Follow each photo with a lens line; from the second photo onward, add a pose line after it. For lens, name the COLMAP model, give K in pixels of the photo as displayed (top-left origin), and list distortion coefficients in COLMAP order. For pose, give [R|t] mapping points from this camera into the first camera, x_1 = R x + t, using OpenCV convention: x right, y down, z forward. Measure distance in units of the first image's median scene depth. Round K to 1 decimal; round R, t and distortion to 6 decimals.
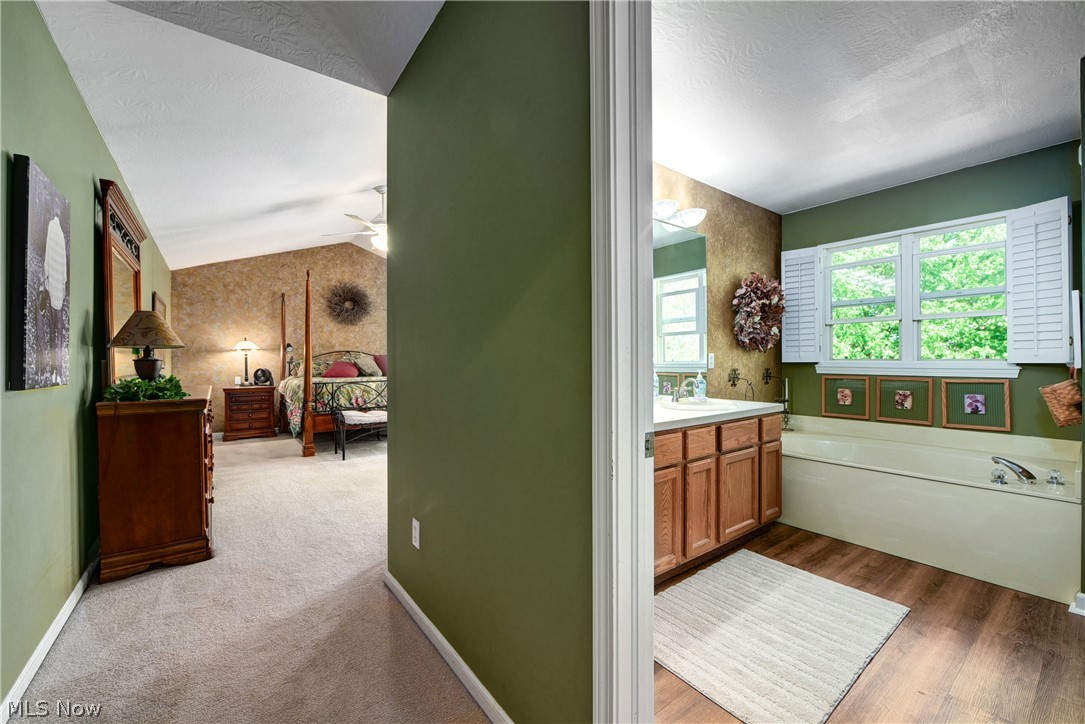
lens RADIAL K [[434.5, 0, 544.1], [0, 434.5, 361.3], [0, 0, 1]] dist [-0.010903, -0.000068]
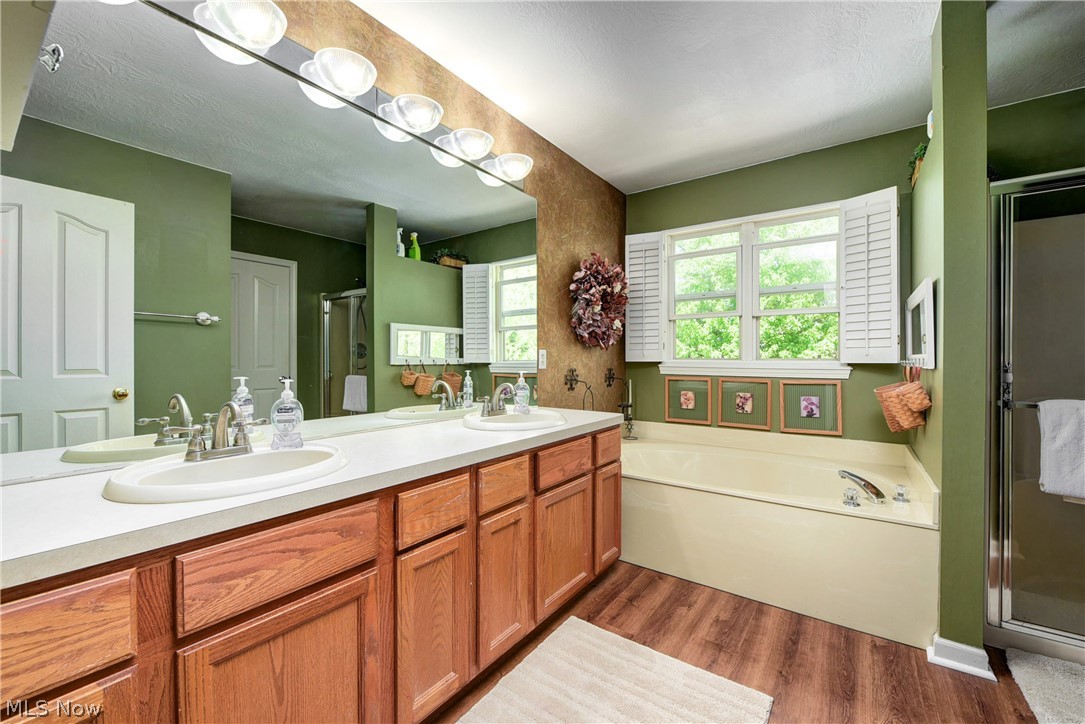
lens RADIAL K [[434.5, 0, 541.3], [0, 434.5, 362.3], [0, 0, 1]] dist [-0.010903, -0.000068]
pose [[0.956468, 0.002707, 0.291823, 0.174454], [-0.003911, 0.999986, 0.003543, 0.001680], [-0.291810, -0.004531, 0.956466, 0.280698]]
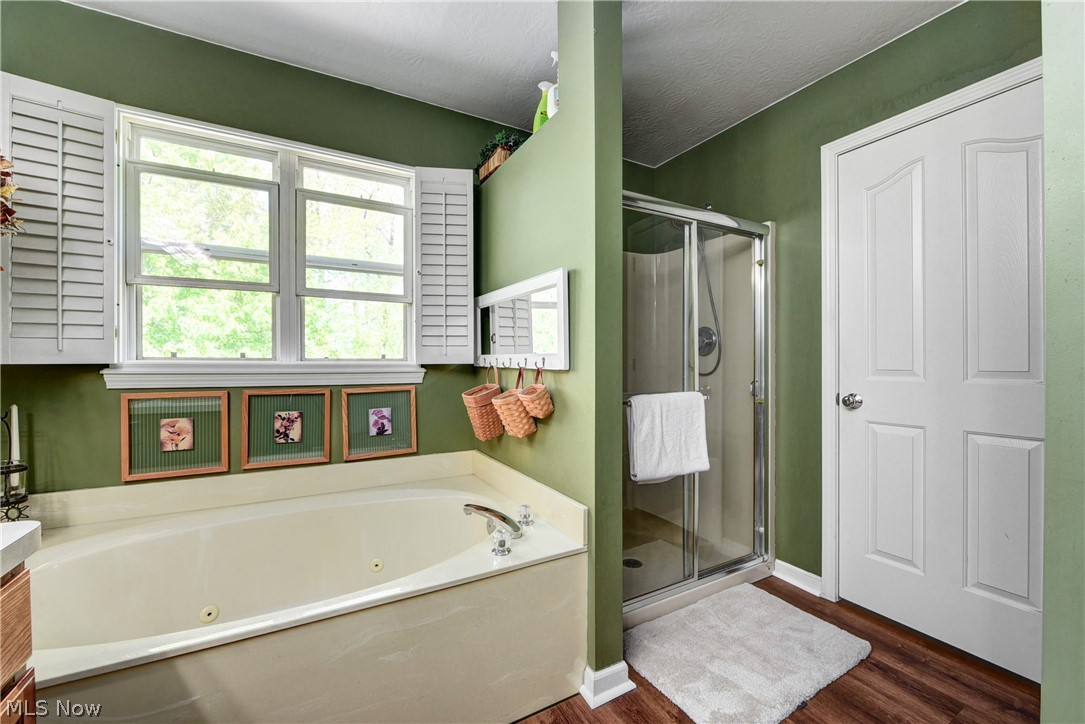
lens RADIAL K [[434.5, 0, 550.7], [0, 434.5, 363.0], [0, 0, 1]] dist [-0.010903, -0.000068]
pose [[0.128928, -0.000264, 0.991654, 0.332319], [0.001564, 0.999999, 0.000063, 0.002209], [-0.991653, 0.001543, 0.128928, 0.647194]]
